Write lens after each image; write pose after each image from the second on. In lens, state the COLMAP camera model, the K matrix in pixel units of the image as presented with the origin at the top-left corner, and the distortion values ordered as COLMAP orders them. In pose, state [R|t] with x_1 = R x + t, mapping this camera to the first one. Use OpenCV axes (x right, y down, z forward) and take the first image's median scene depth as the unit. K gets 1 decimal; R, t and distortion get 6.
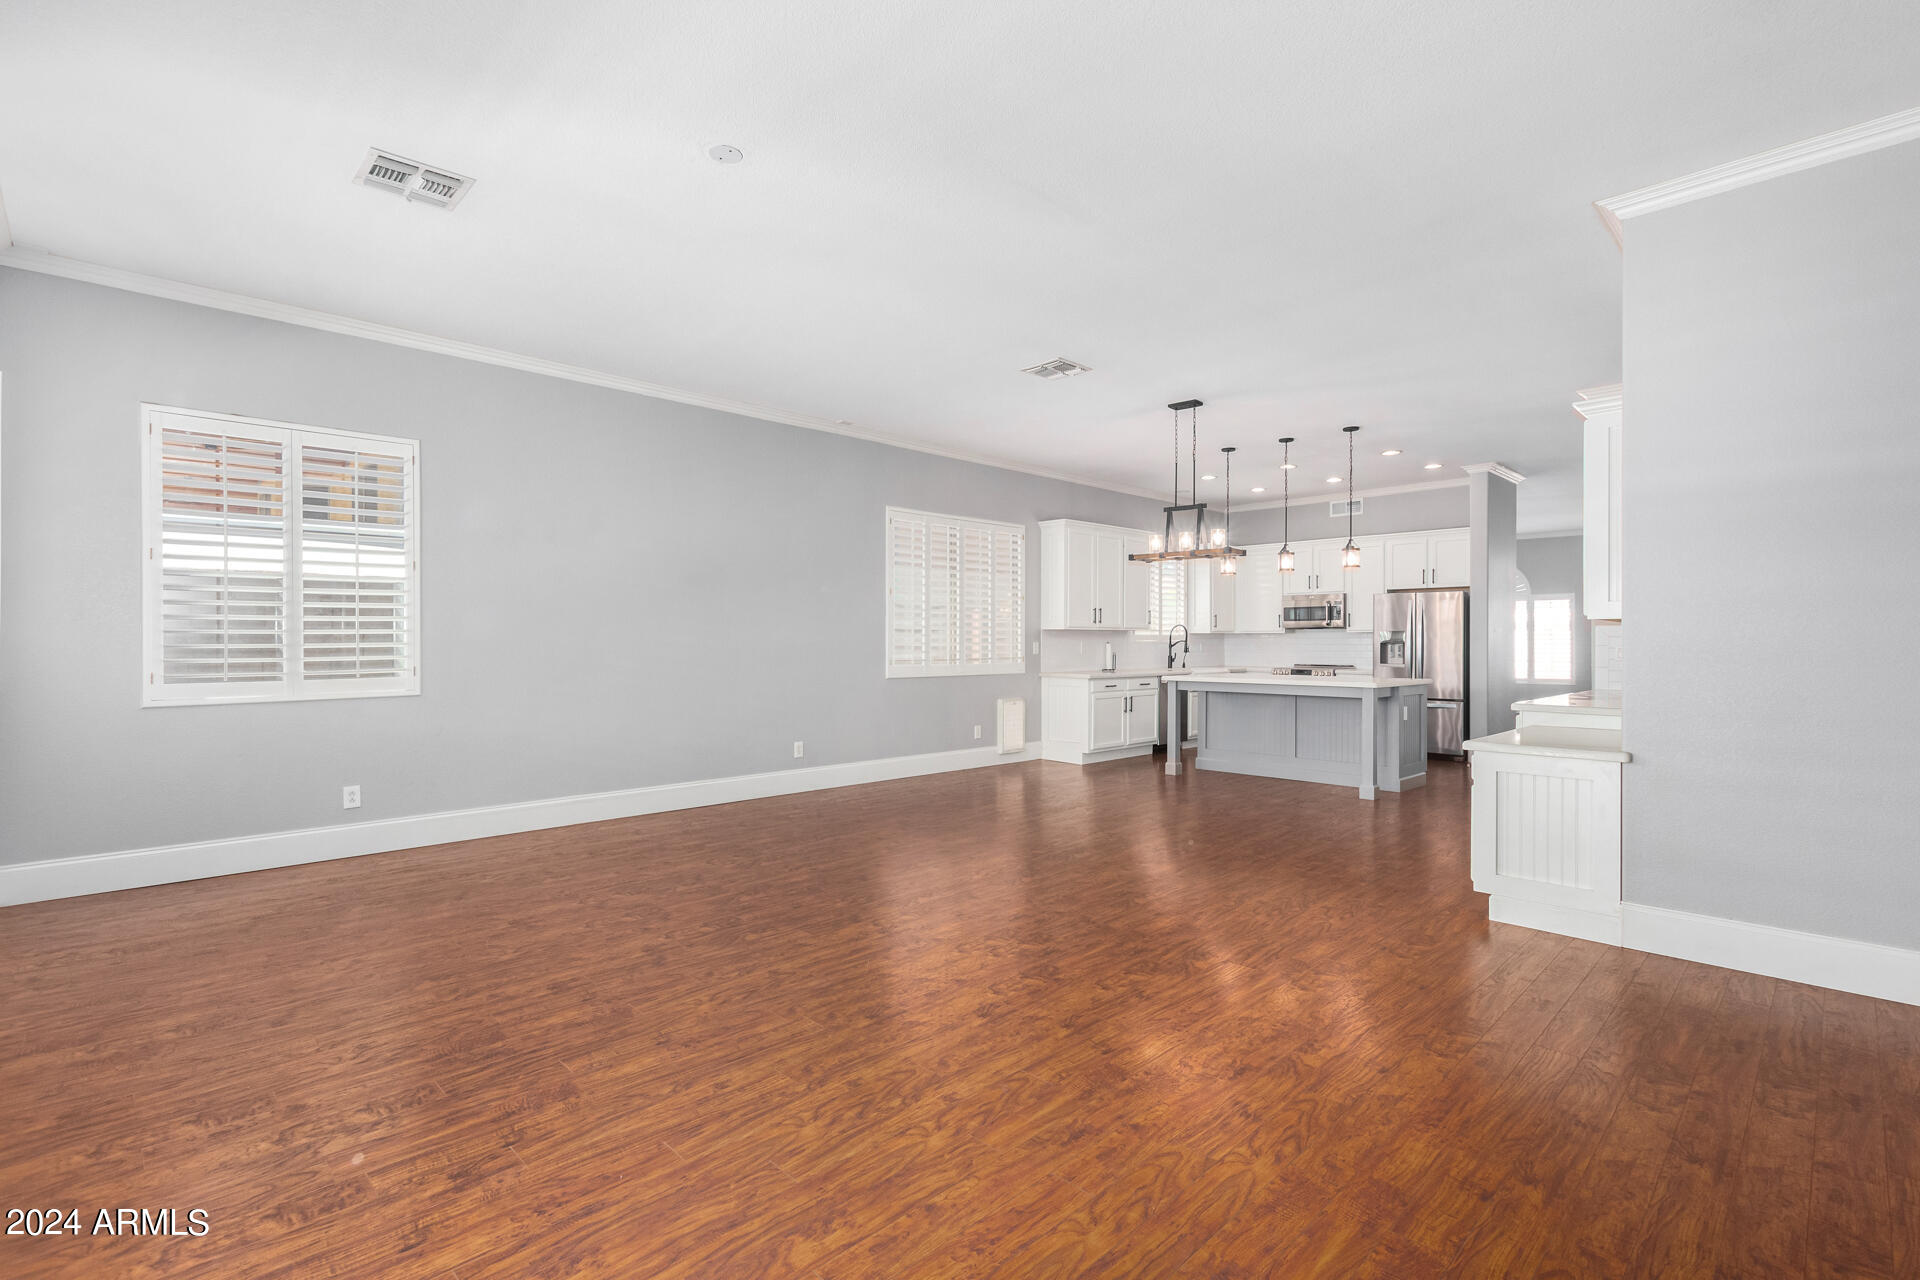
lens RADIAL K [[878.7, 0, 955.0], [0, 878.7, 644.0], [0, 0, 1]] dist [0.006147, -0.001394]
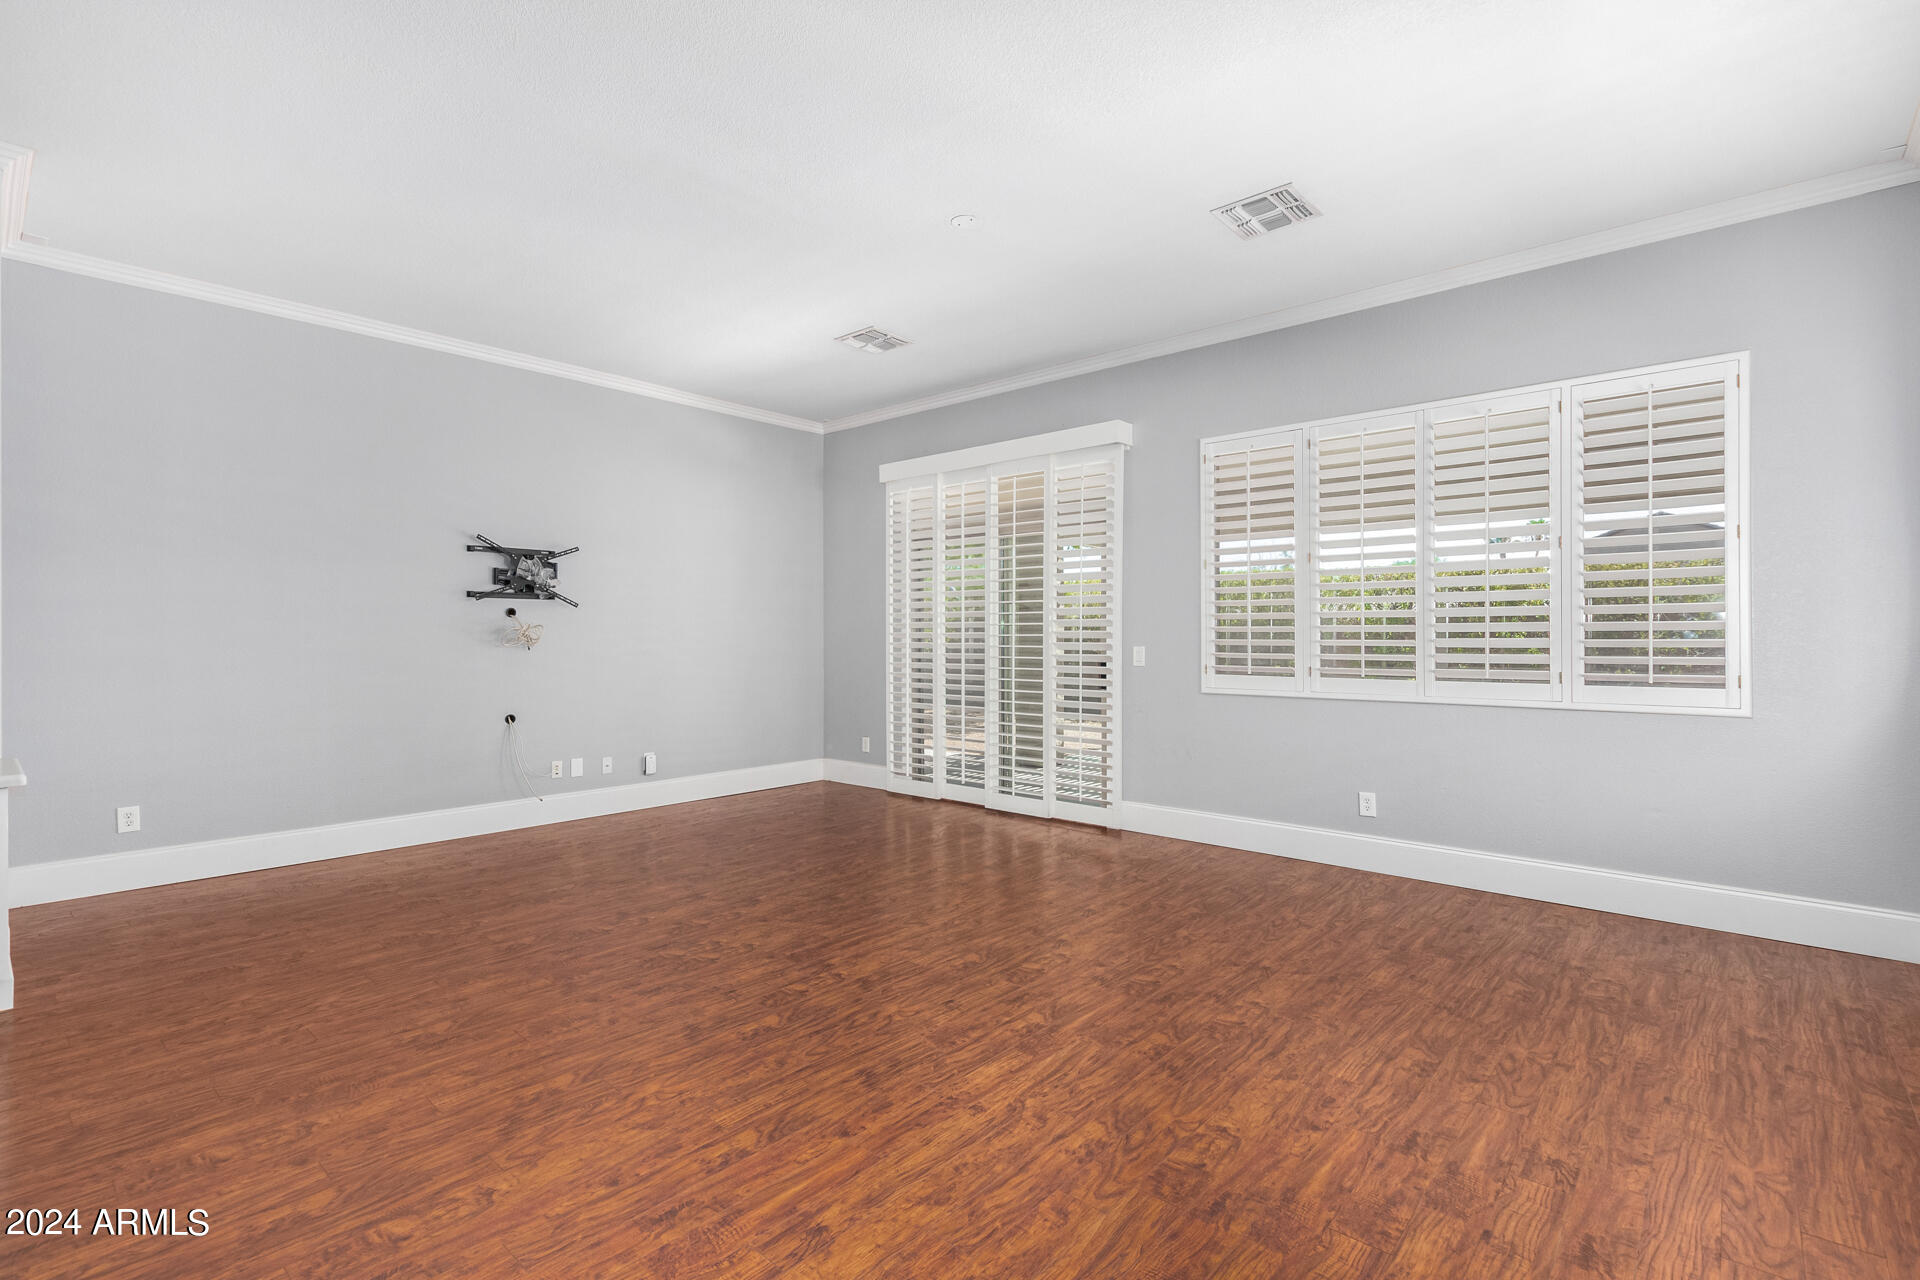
lens RADIAL K [[878.7, 0, 967.9], [0, 878.7, 643.3], [0, 0, 1]] dist [0.006147, -0.001394]
pose [[-0.996562, 0.001540, -0.082840, -0.154733], [0.000531, 0.999925, 0.012209, -0.008570], [0.082852, 0.012123, -0.996488, 1.971403]]
